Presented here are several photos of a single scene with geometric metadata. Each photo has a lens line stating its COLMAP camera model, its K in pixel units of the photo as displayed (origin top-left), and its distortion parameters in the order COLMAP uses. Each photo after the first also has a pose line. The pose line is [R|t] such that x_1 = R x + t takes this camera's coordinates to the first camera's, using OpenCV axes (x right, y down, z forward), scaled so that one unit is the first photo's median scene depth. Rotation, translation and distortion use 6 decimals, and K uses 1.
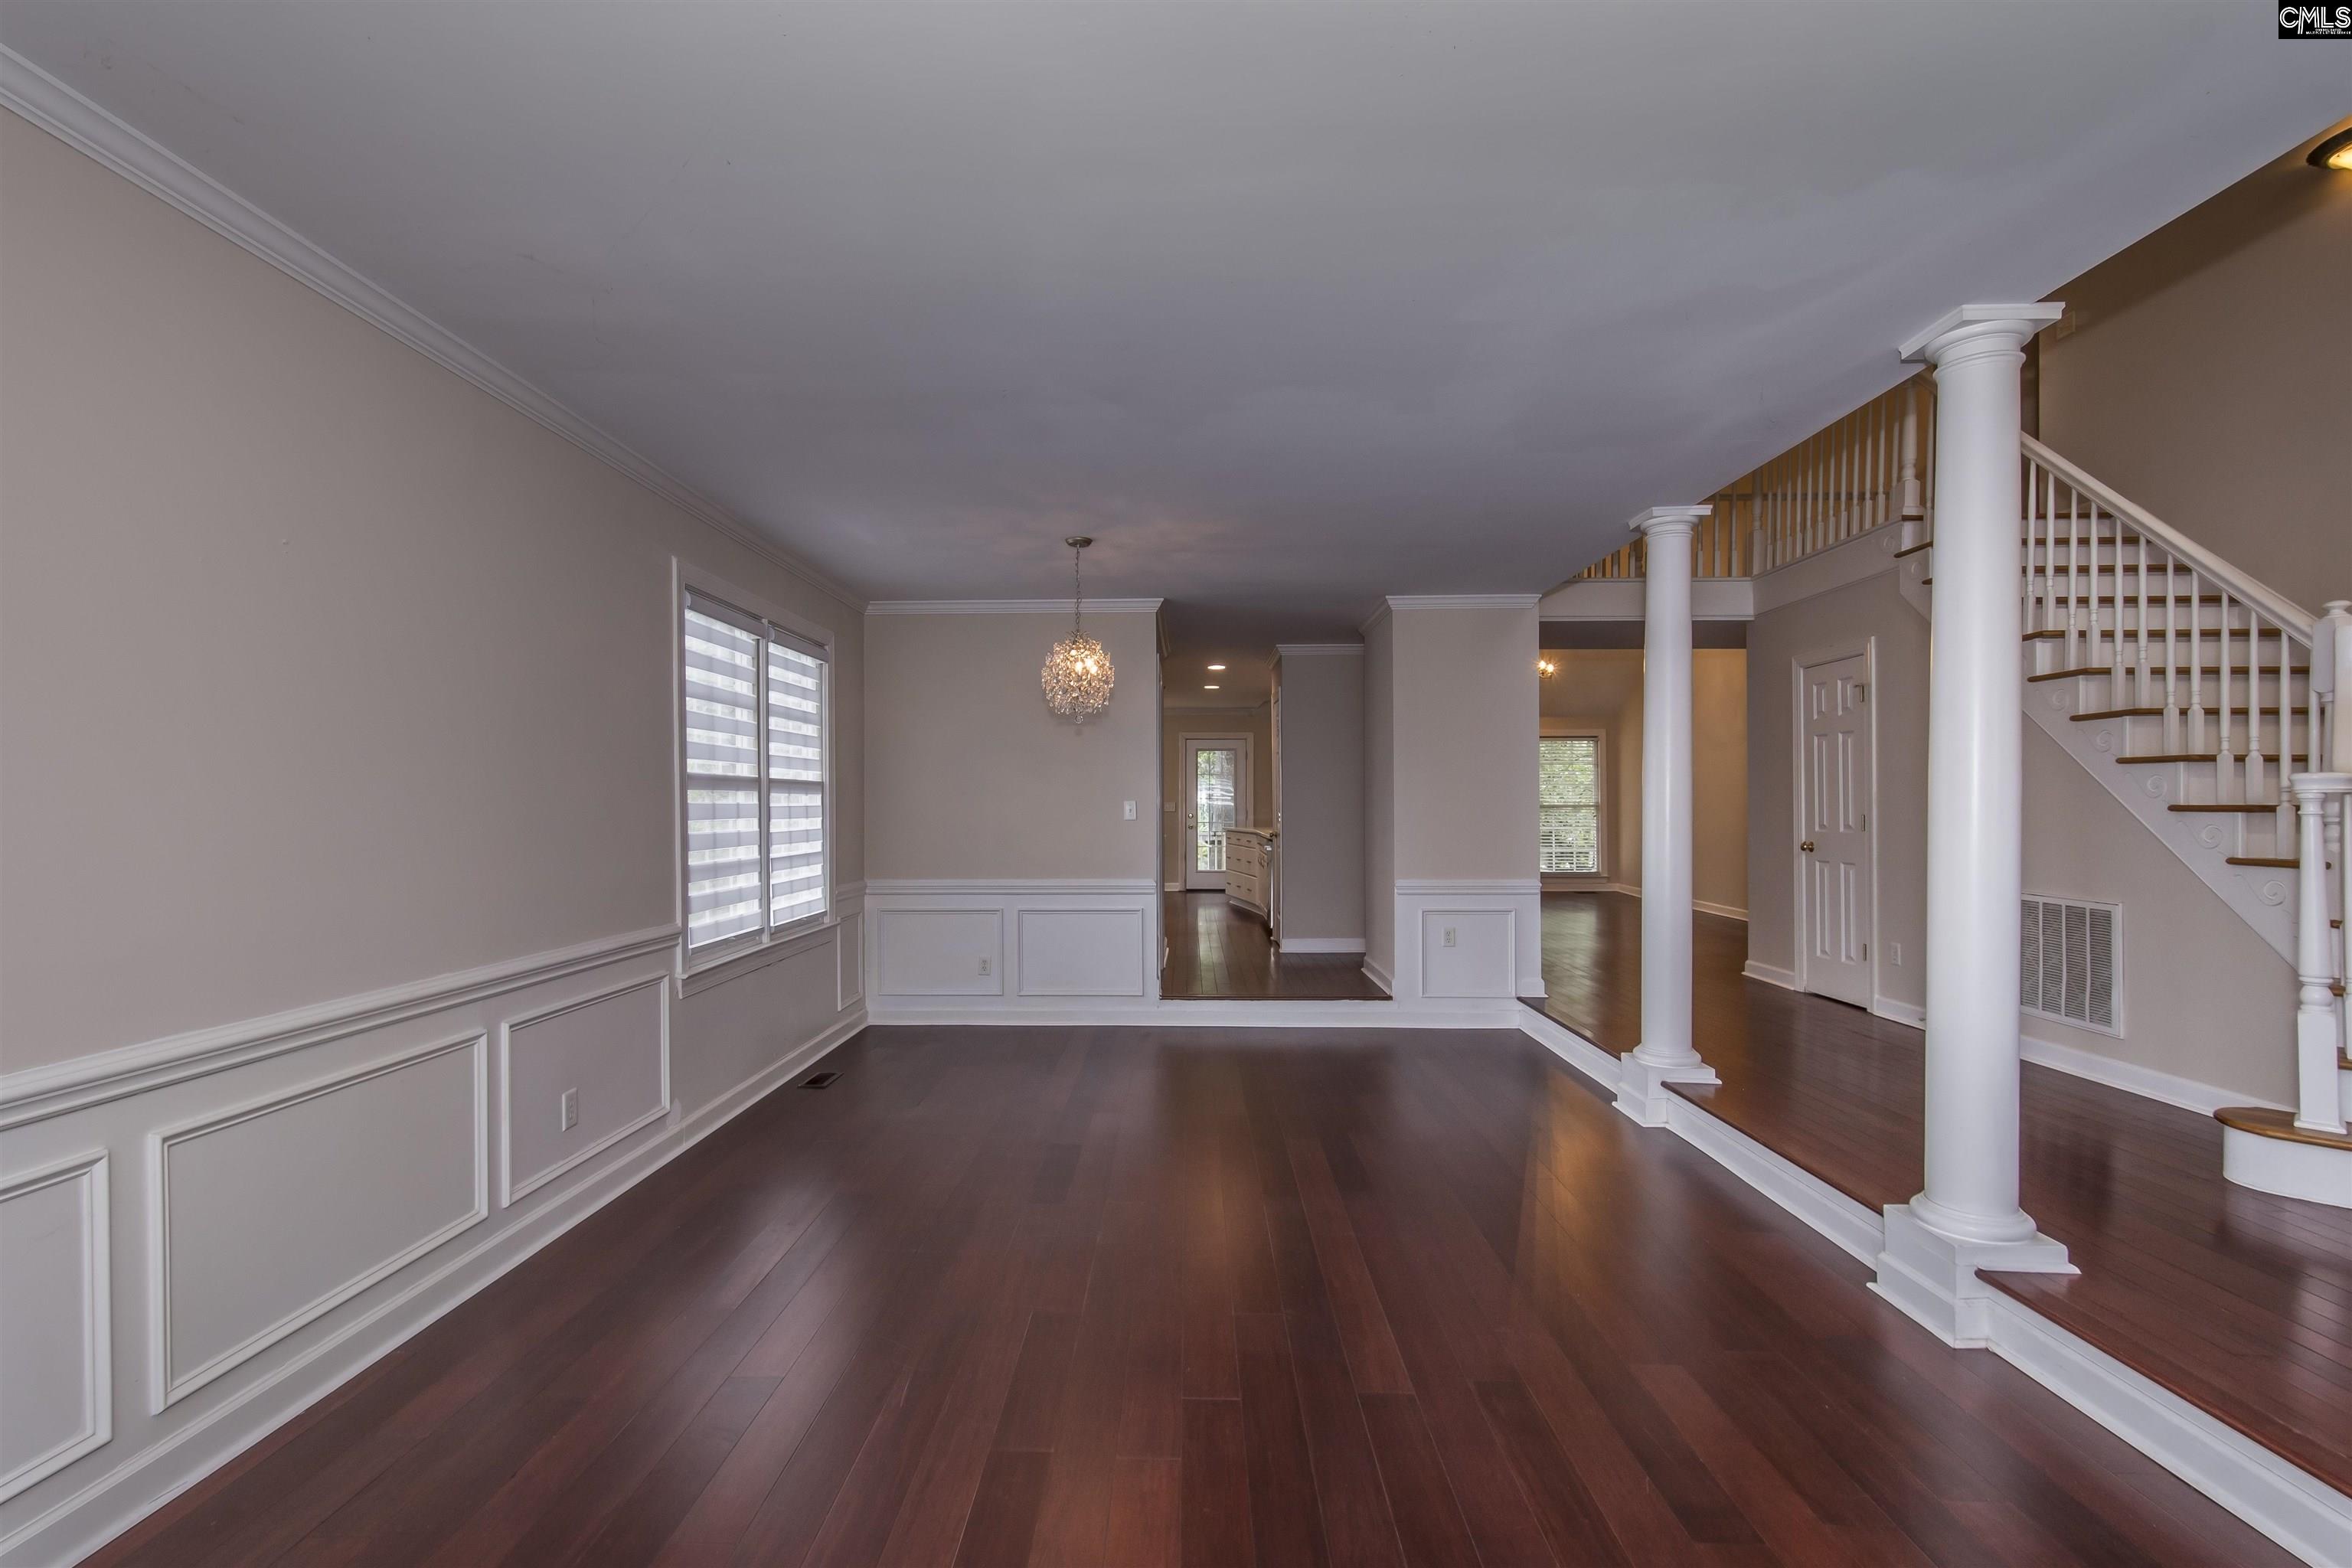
lens RADIAL K [[1046.6, 0, 1143.0], [0, 1046.6, 797.1], [0, 0, 1]] dist [0.000069, 0.000428]
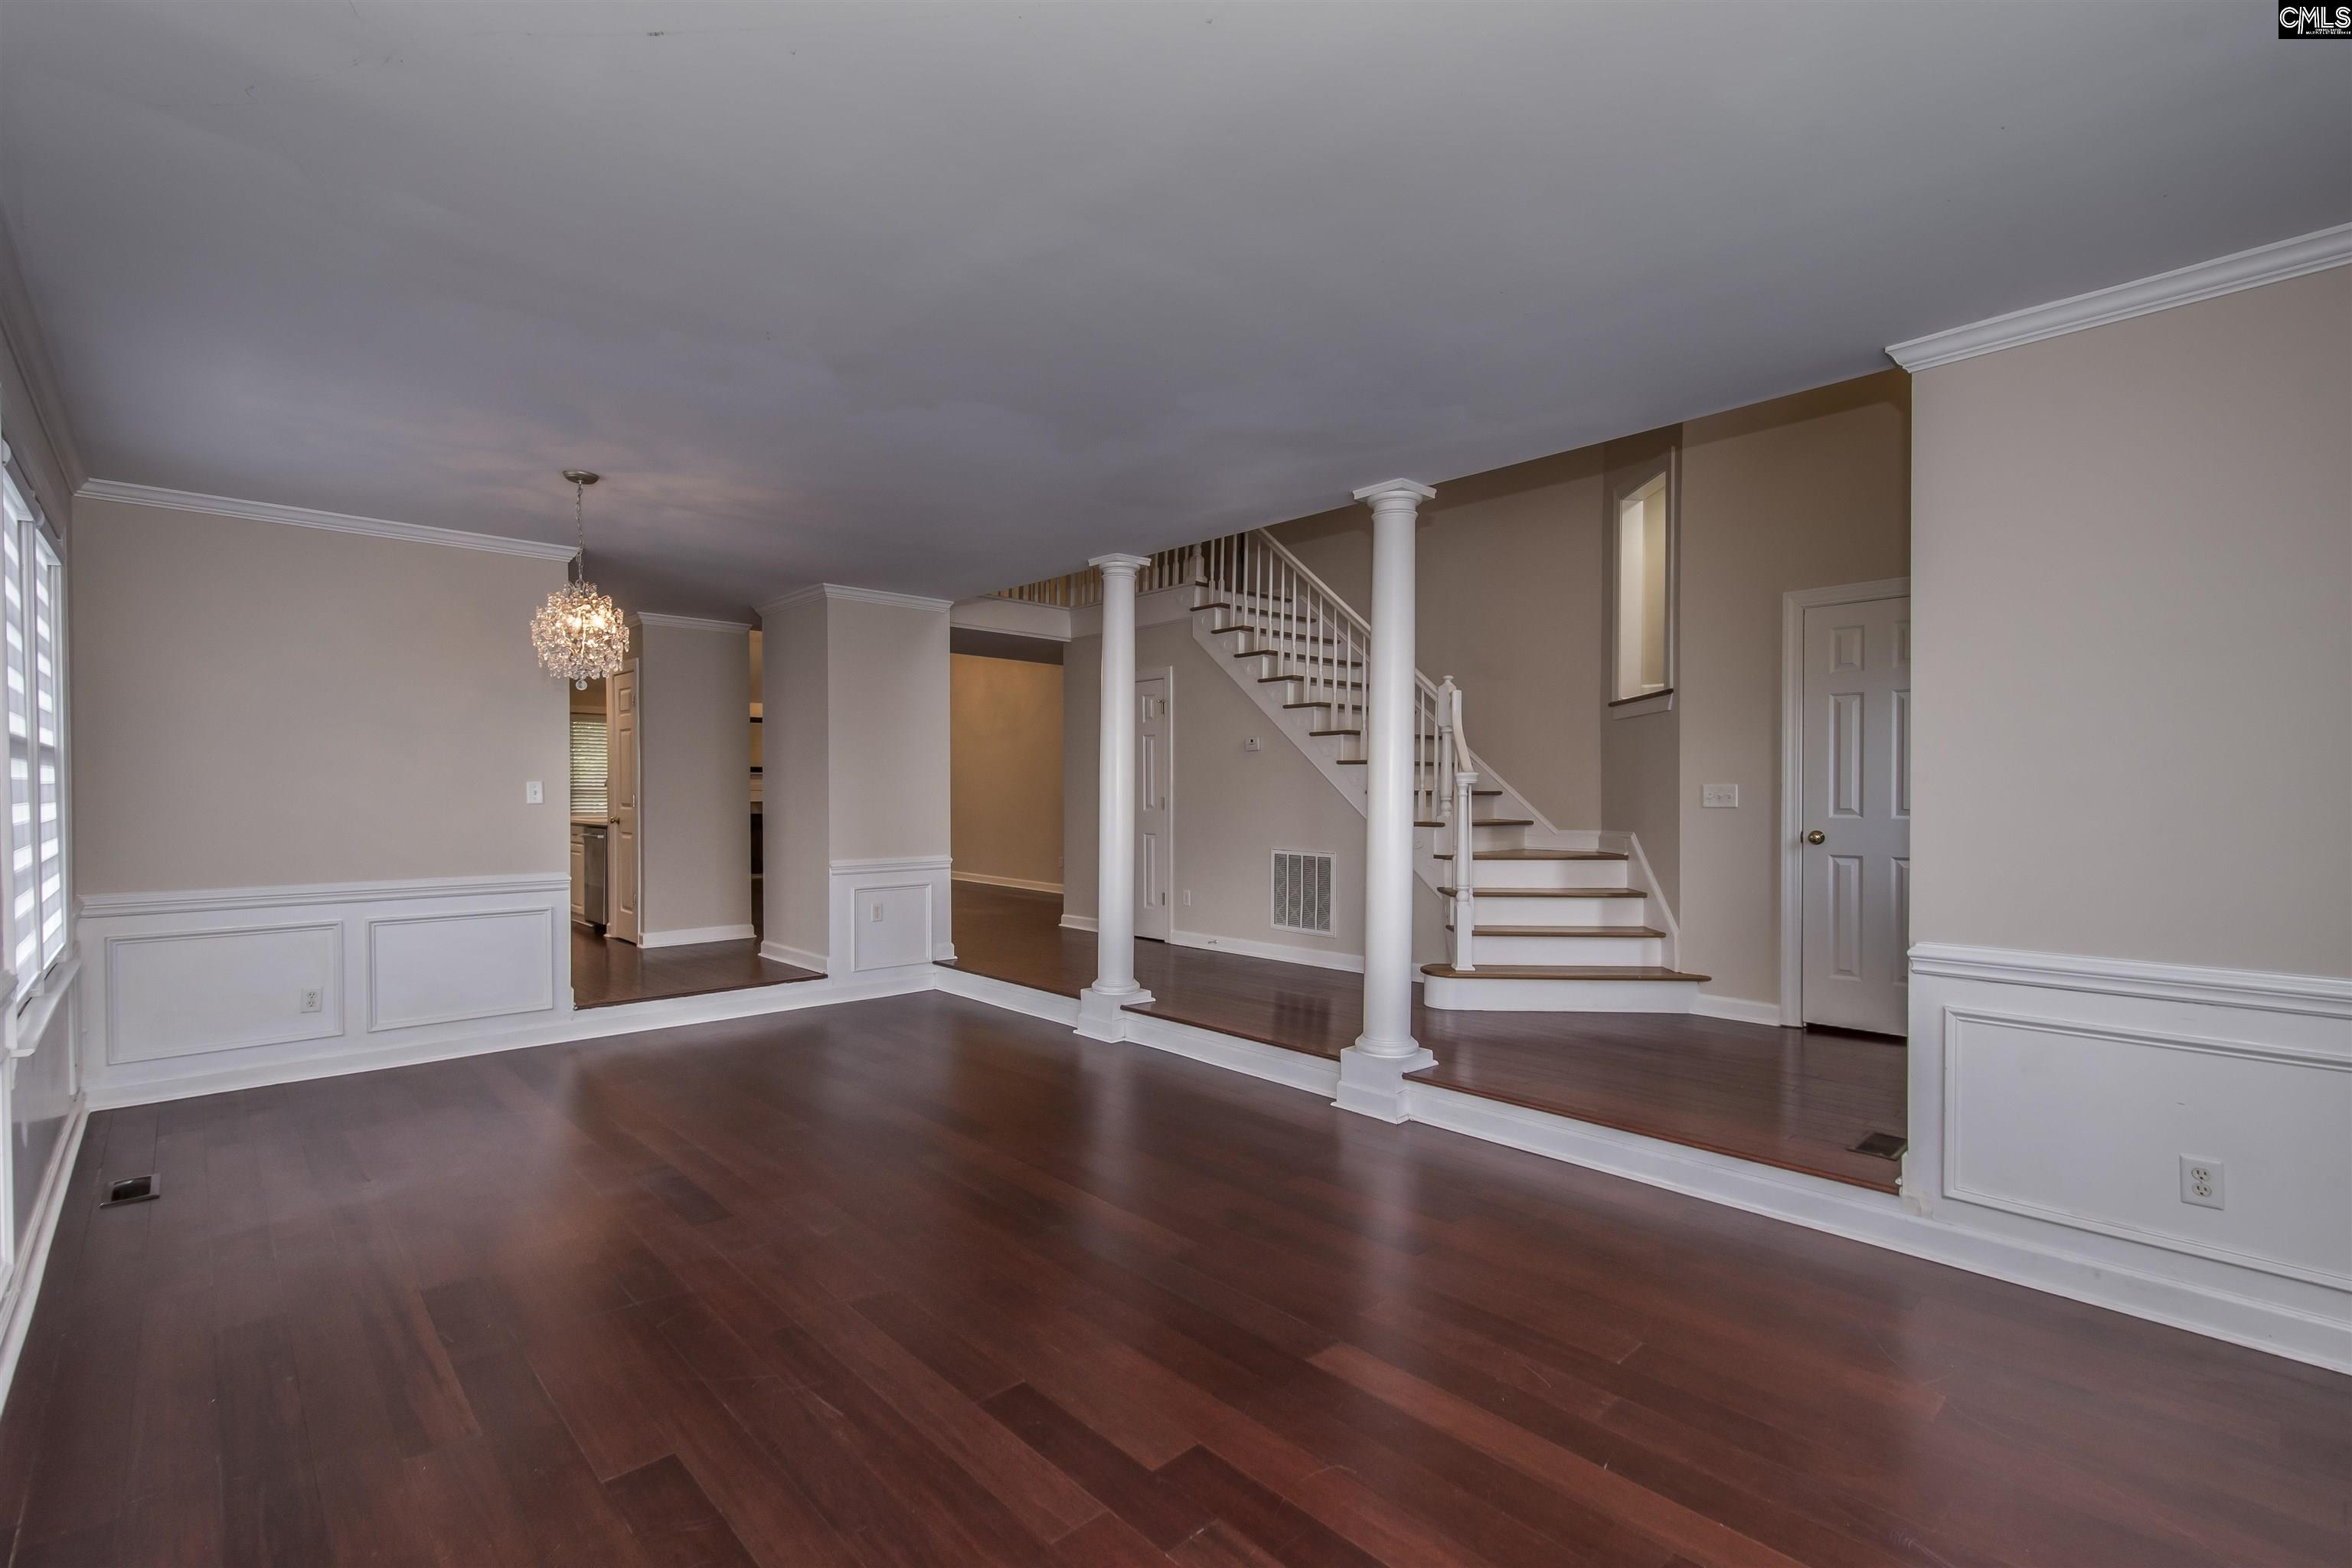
lens RADIAL K [[1046.6, 0, 1143.0], [0, 1046.6, 797.1], [0, 0, 1]] dist [0.000069, 0.000428]
pose [[0.712065, 0.000223, 0.702113, -0.329948], [-0.009937, 0.999903, 0.009761, 0.004125], [-0.702043, -0.013928, 0.711998, 0.066016]]
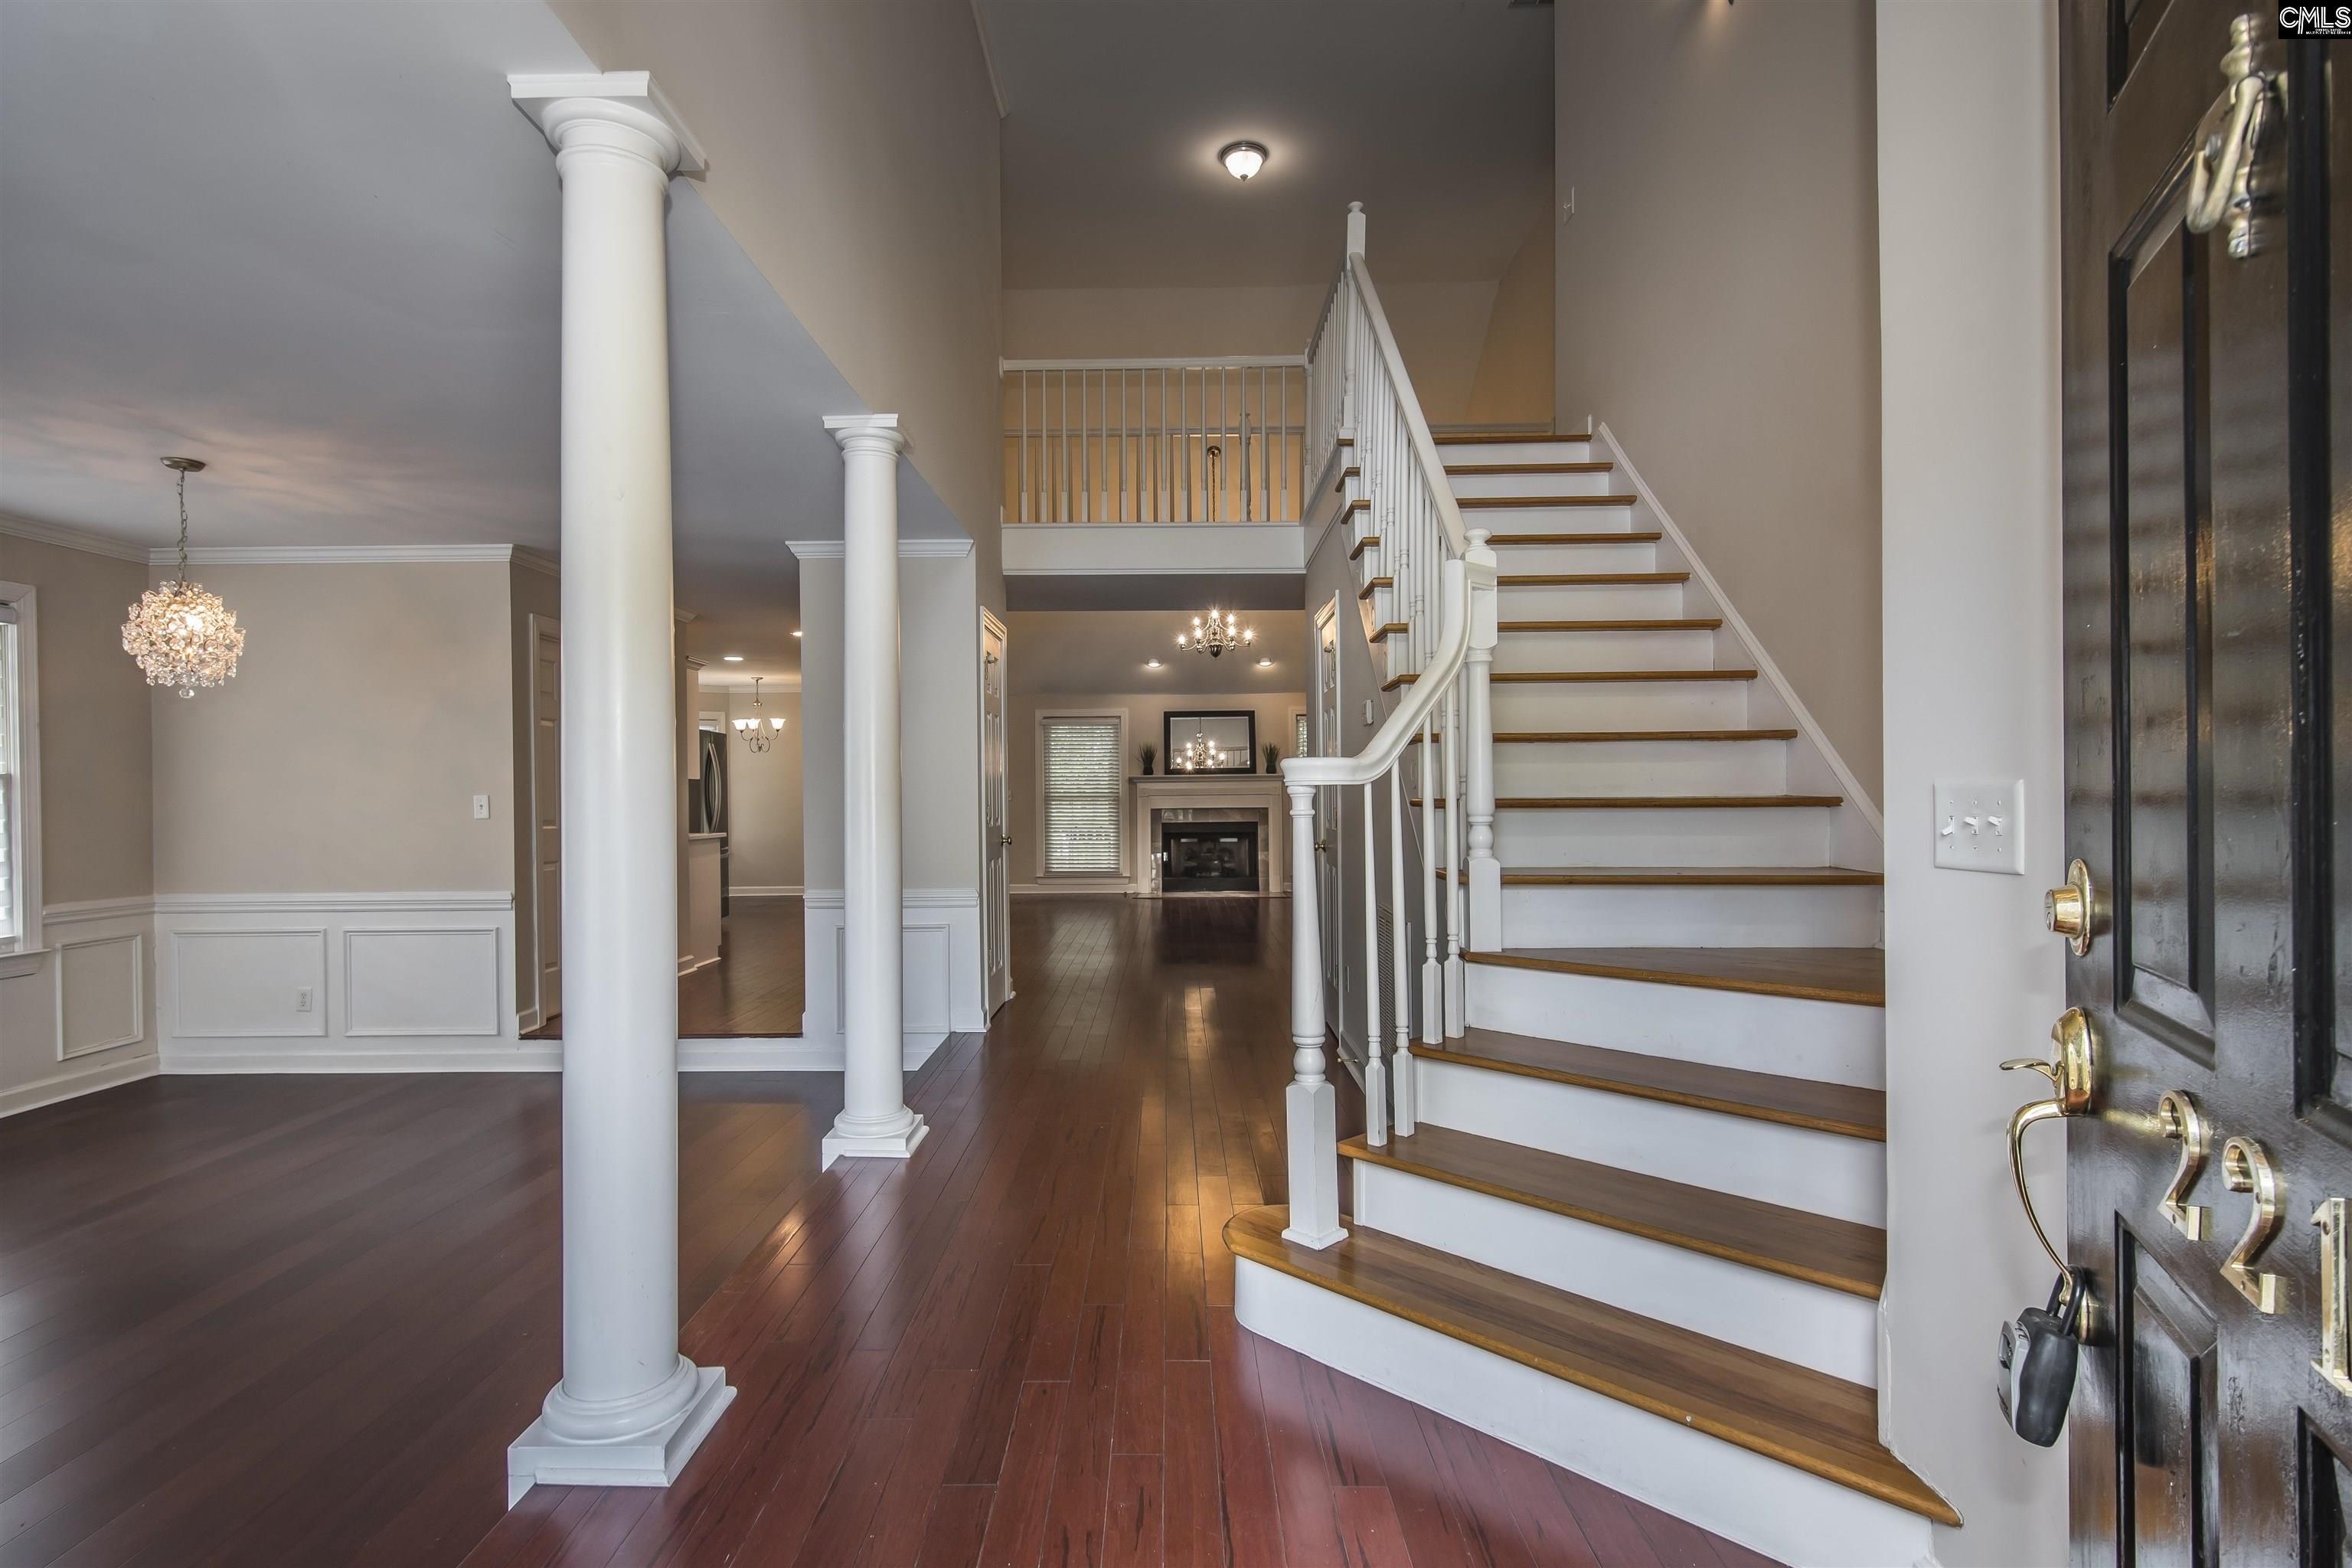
lens RADIAL K [[1128.6, 0, 1172.6], [0, 1128.6, 793.3], [0, 0, 1]] dist [0.000978, 0.000017]
pose [[0.999261, -0.001465, 0.038421, 0.627093], [0.001278, 0.999987, 0.004873, -0.001716], [-0.038427, -0.004821, 0.999250, 0.137943]]
